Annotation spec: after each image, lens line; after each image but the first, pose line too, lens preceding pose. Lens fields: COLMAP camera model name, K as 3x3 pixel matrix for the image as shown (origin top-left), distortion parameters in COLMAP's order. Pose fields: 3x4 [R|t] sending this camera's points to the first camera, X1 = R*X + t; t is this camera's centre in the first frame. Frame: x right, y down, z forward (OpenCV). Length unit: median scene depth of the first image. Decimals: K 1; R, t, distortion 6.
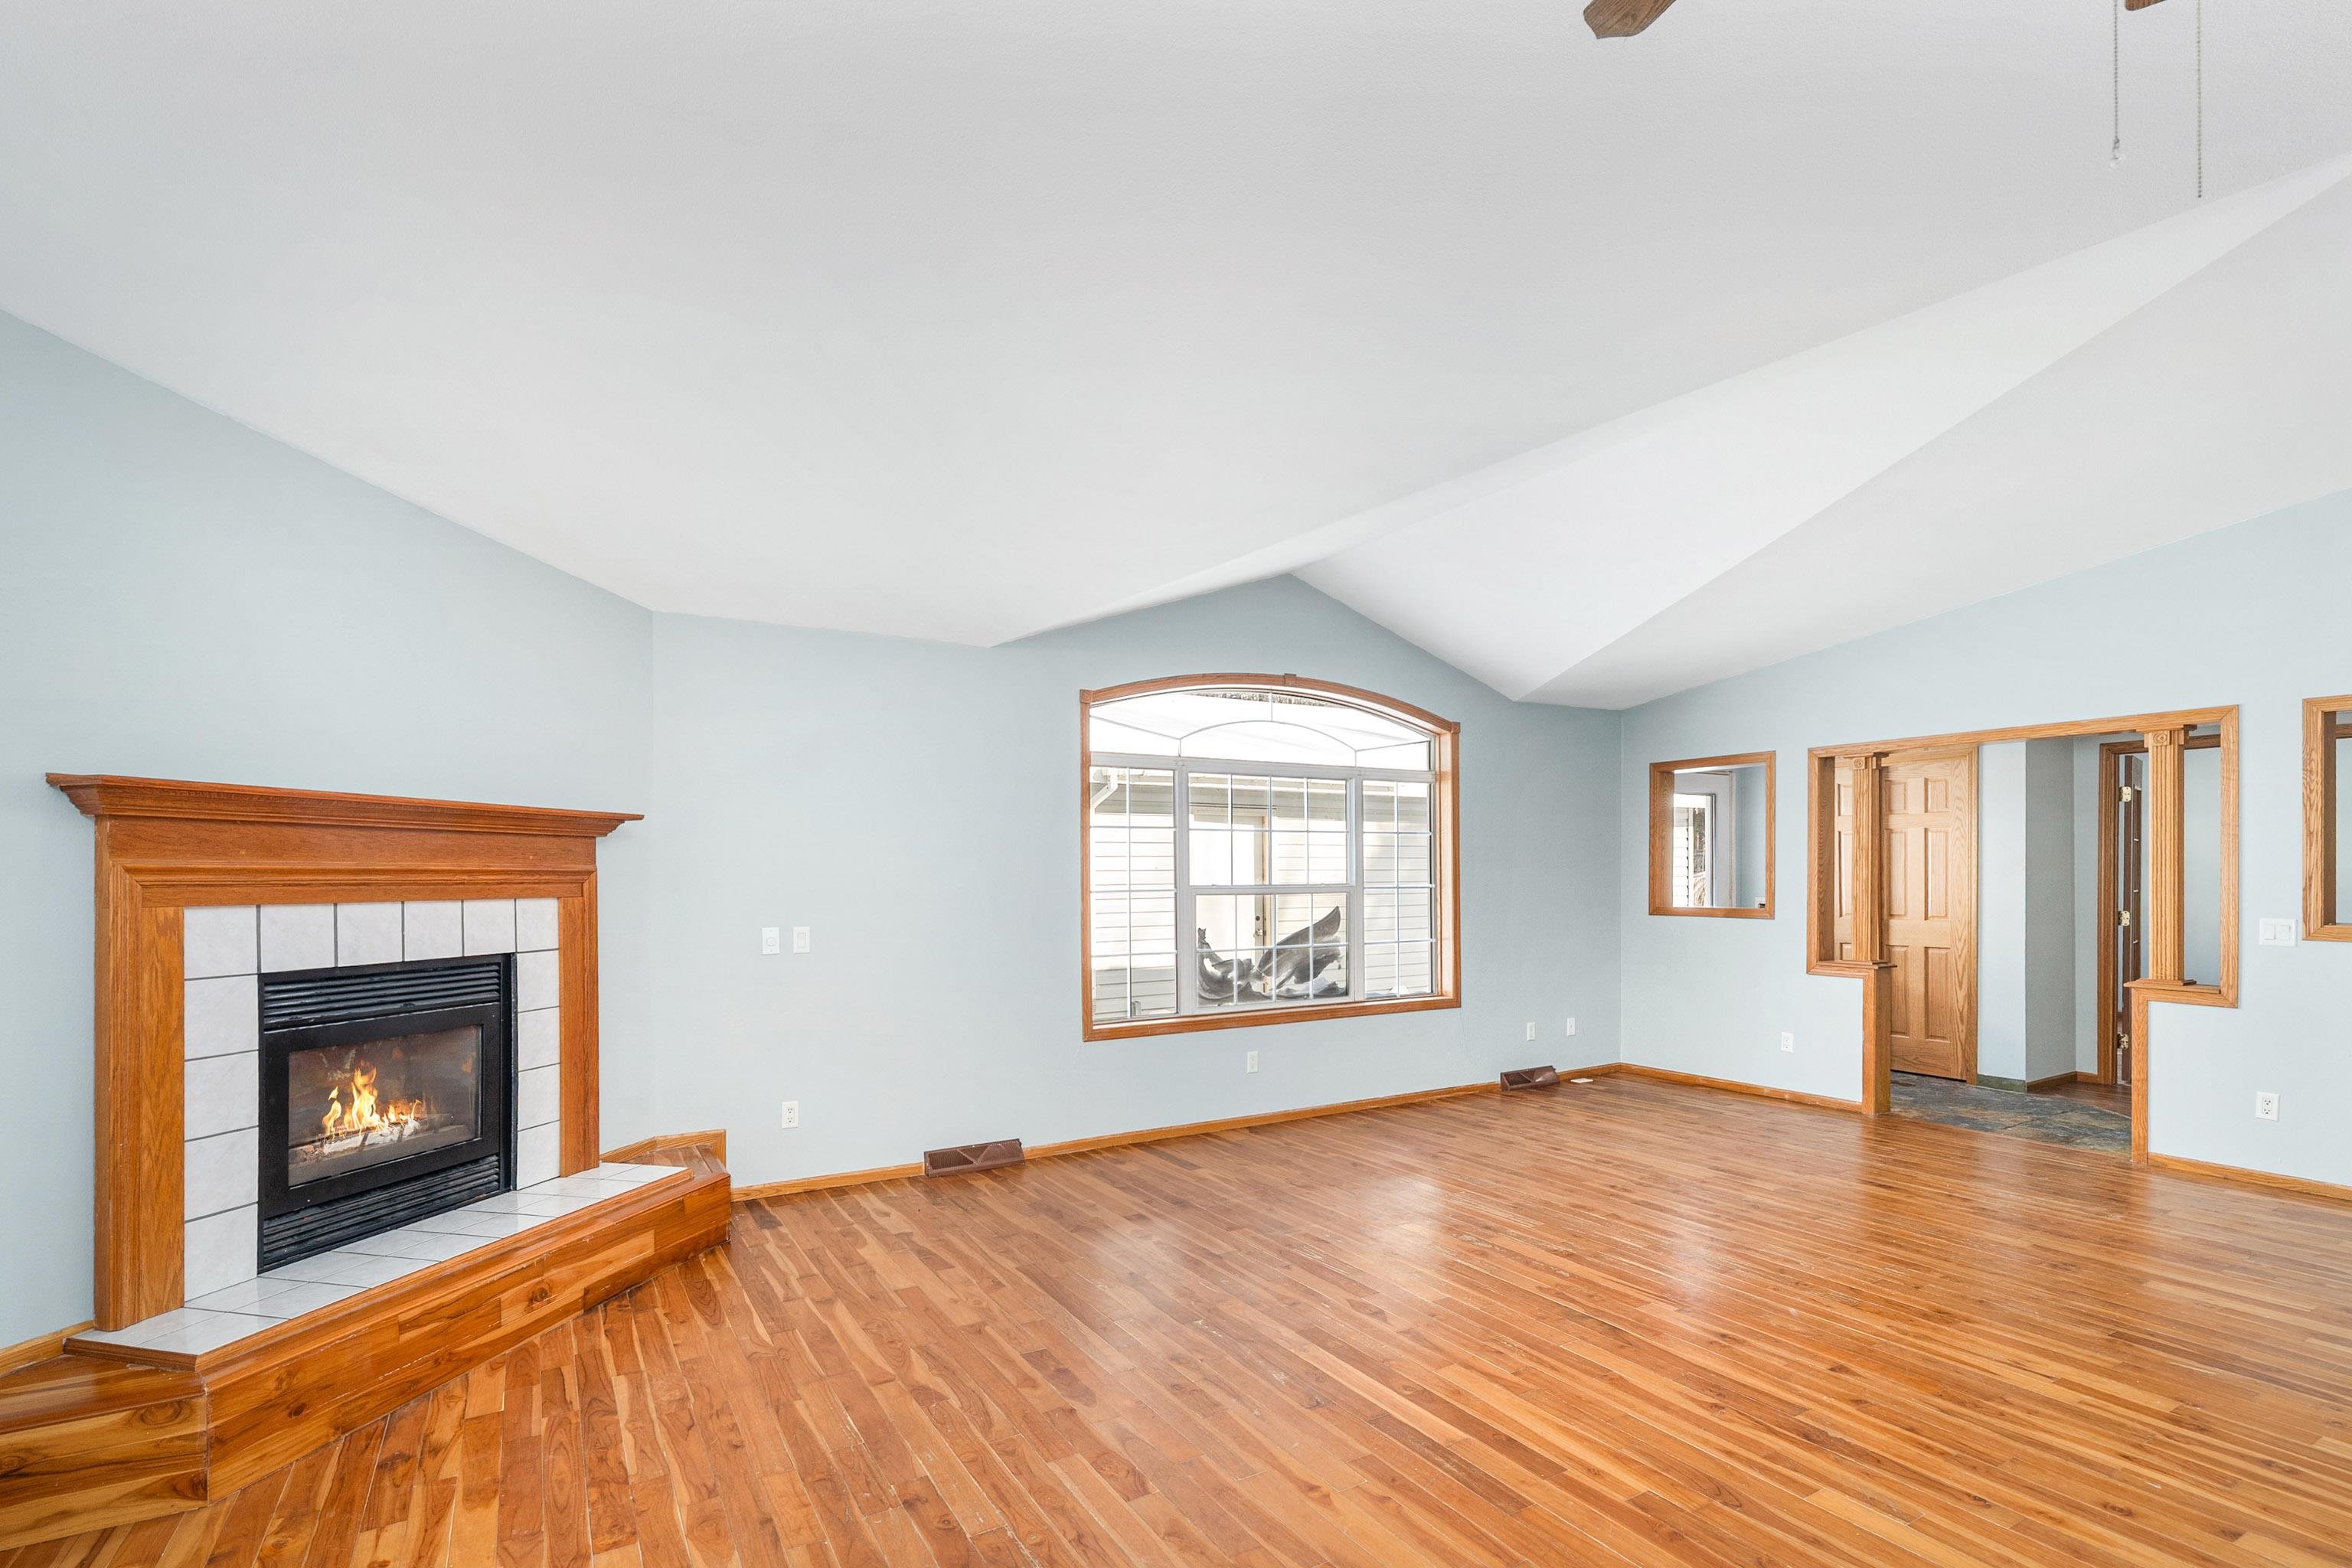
lens RADIAL K [[1102.4, 0, 1239.4], [0, 1102.4, 870.7], [0, 0, 1]] dist [-0.003906, 0.000757]
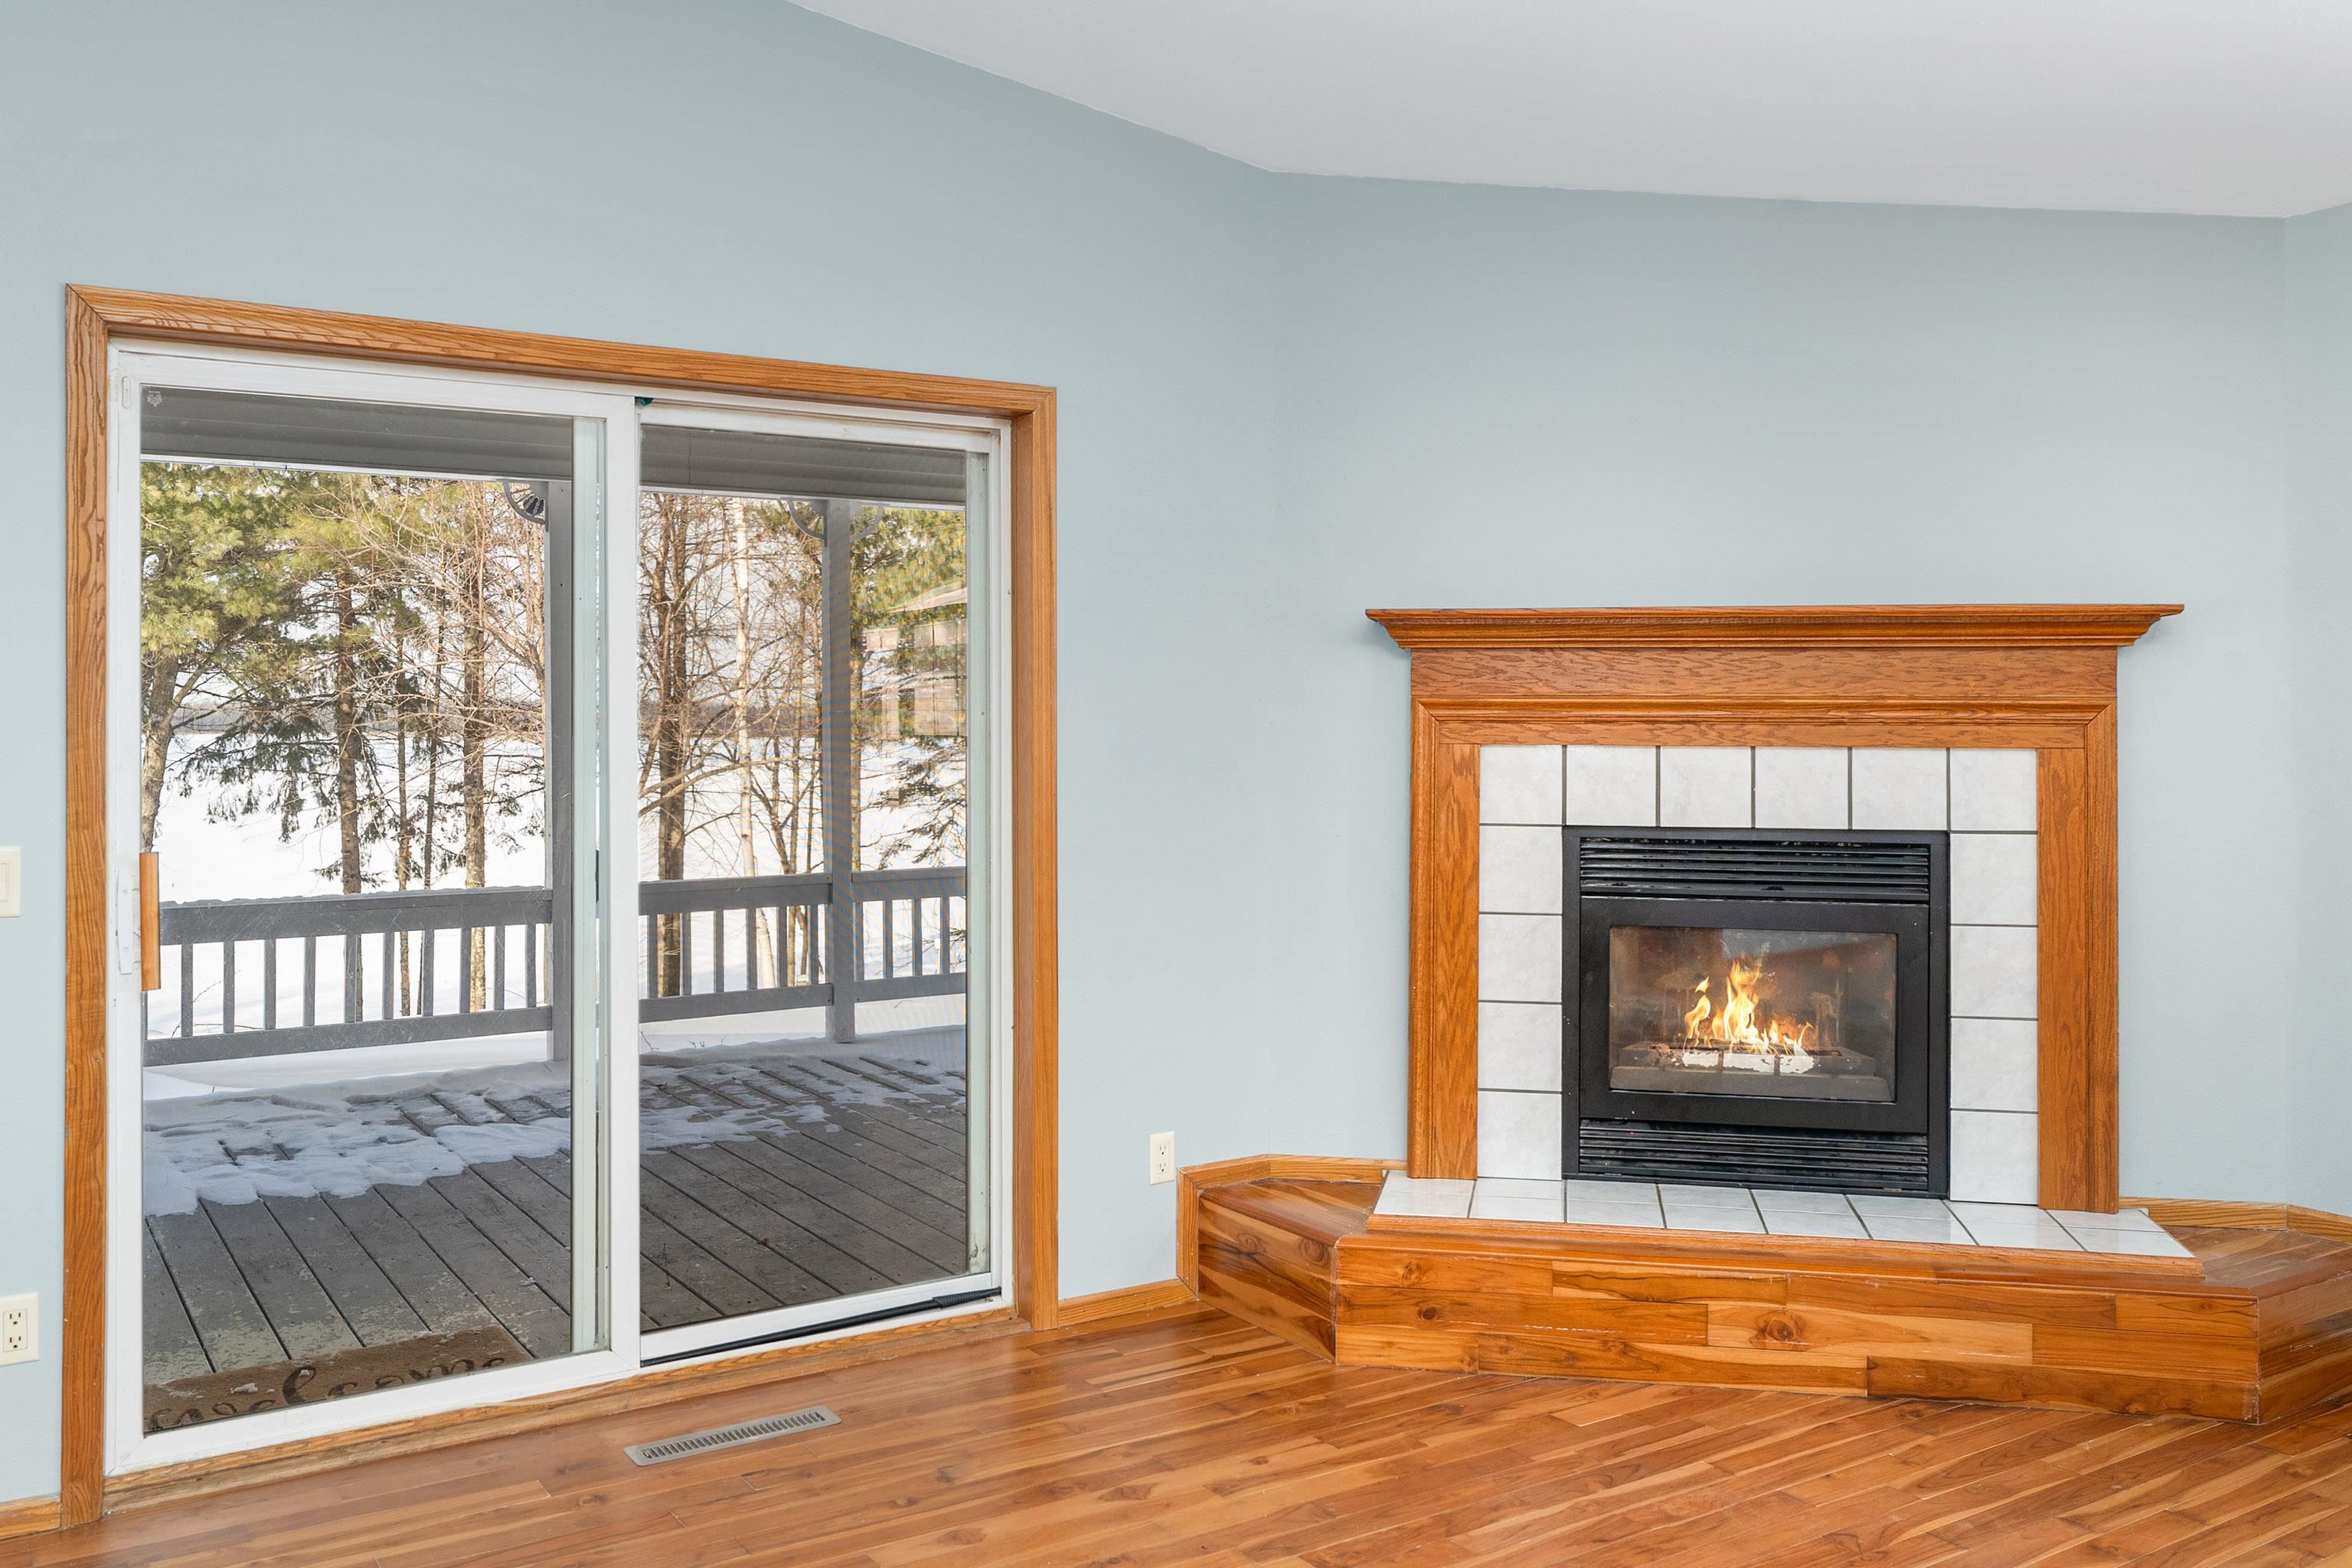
lens RADIAL K [[1949.5, 0, 1060.3], [0, 1949.5, 700.3], [0, 0, 1]] dist [-0.003638, 0.003980]
pose [[-0.010389, -0.000658, -0.999946, 0.534919], [0.001911, 0.999998, -0.000678, -0.002684], [0.999944, -0.001918, -0.010388, 0.536050]]
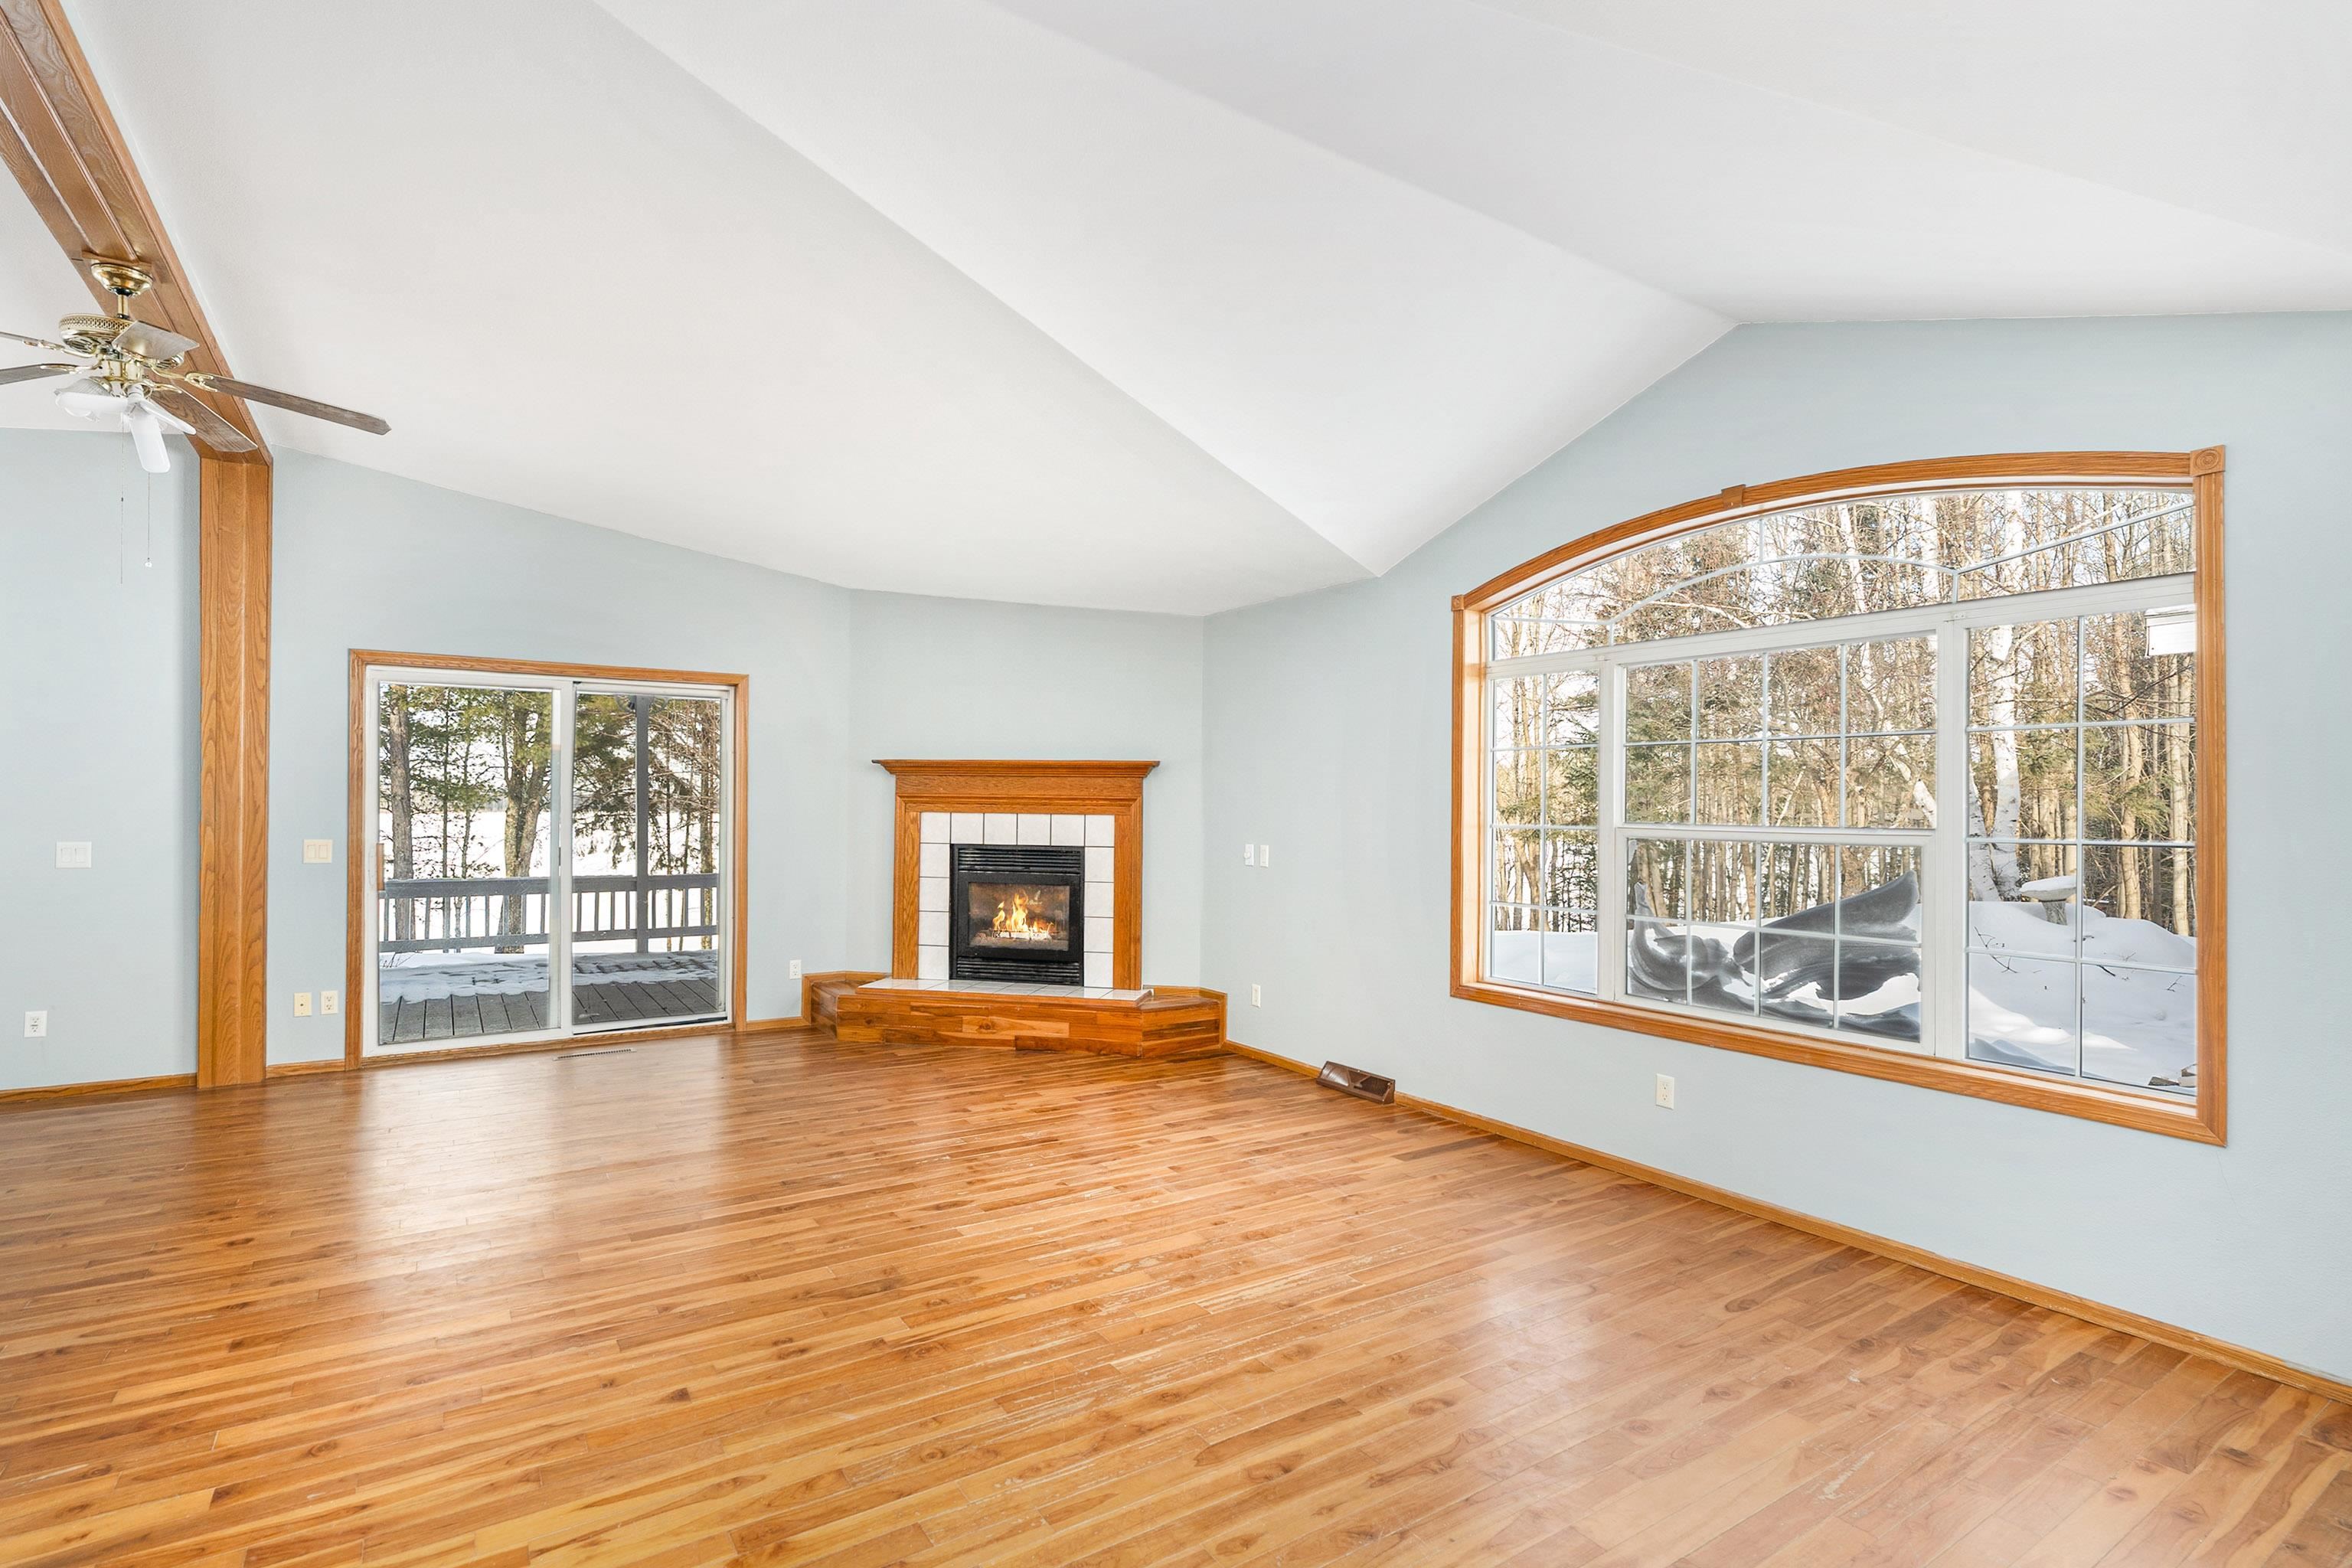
lens RADIAL K [[1137.5, 0, 1091.2], [0, 1137.5, 791.4], [0, 0, 1]] dist [0.000361, 0.000182]
pose [[-0.016576, -0.004819, -0.999851, 1.203709], [-0.007622, 0.999960, -0.004693, -0.002580], [0.999834, 0.007543, -0.016612, 1.132932]]
